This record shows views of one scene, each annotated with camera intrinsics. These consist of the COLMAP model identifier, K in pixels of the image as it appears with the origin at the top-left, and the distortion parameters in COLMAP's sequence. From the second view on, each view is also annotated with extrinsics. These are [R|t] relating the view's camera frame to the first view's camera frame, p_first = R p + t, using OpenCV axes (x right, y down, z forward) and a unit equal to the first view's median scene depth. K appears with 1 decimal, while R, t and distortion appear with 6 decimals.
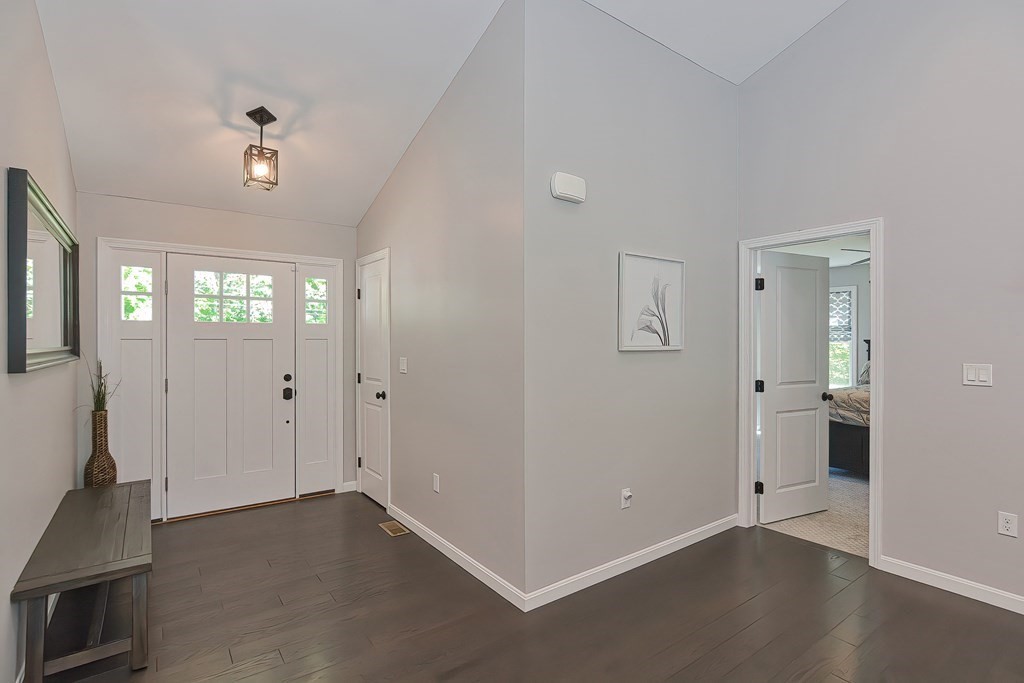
lens RADIAL K [[498.7, 0, 513.2], [0, 498.7, 342.1], [0, 0, 1]] dist [-0.012059, 0.001532]
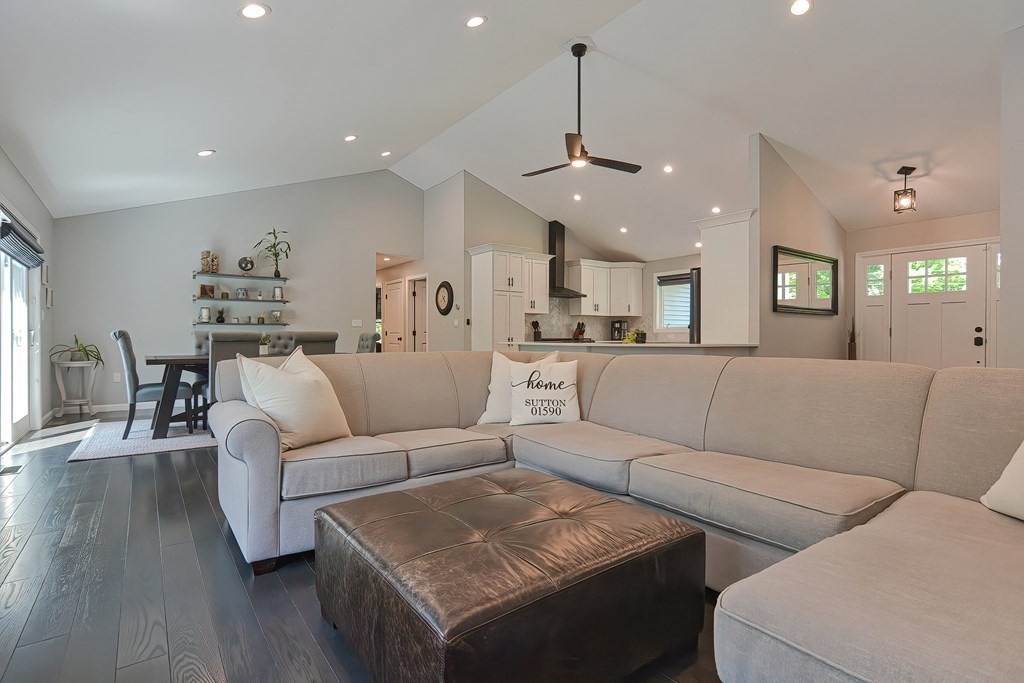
lens RADIAL K [[503.9, 0, 516.0], [0, 503.9, 337.2], [0, 0, 1]] dist [-0.003036, 0.001960]
pose [[0.013239, 0.002572, -0.999909, 1.016693], [-0.005043, 0.999984, 0.002506, 0.106649], [0.999900, 0.005009, 0.013252, -0.315622]]
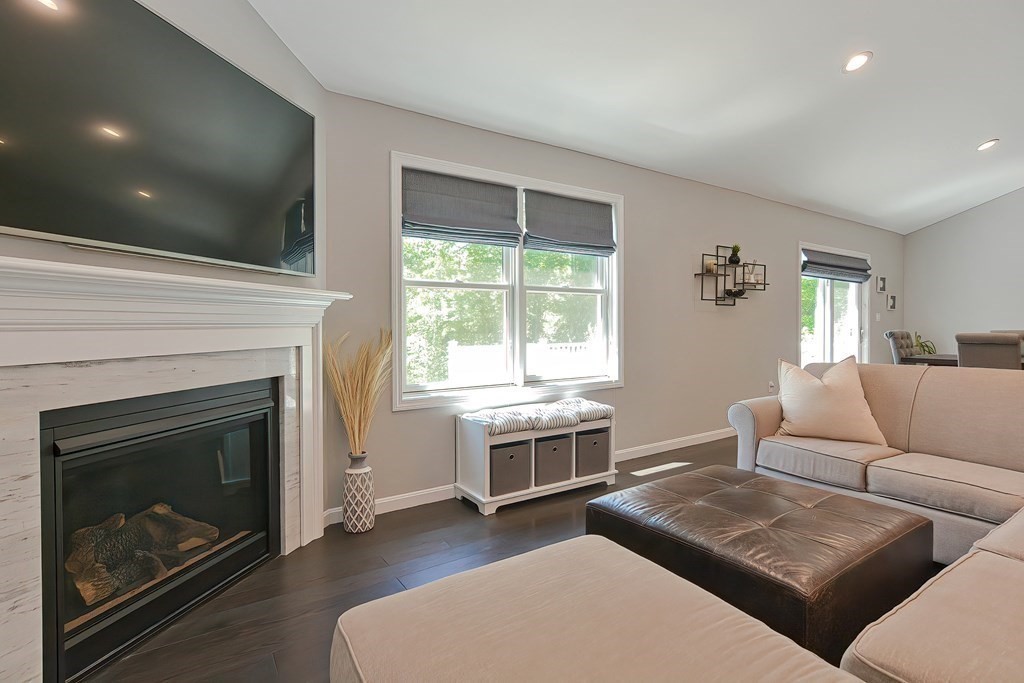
lens RADIAL K [[498.7, 0, 513.2], [0, 498.7, 342.1], [0, 0, 1]] dist [-0.012059, 0.001532]
pose [[-0.998714, 0.006363, 0.050294, 0.807219], [0.008065, 0.999399, 0.033713, 0.071838], [-0.050049, 0.034076, -0.998165, 0.187422]]
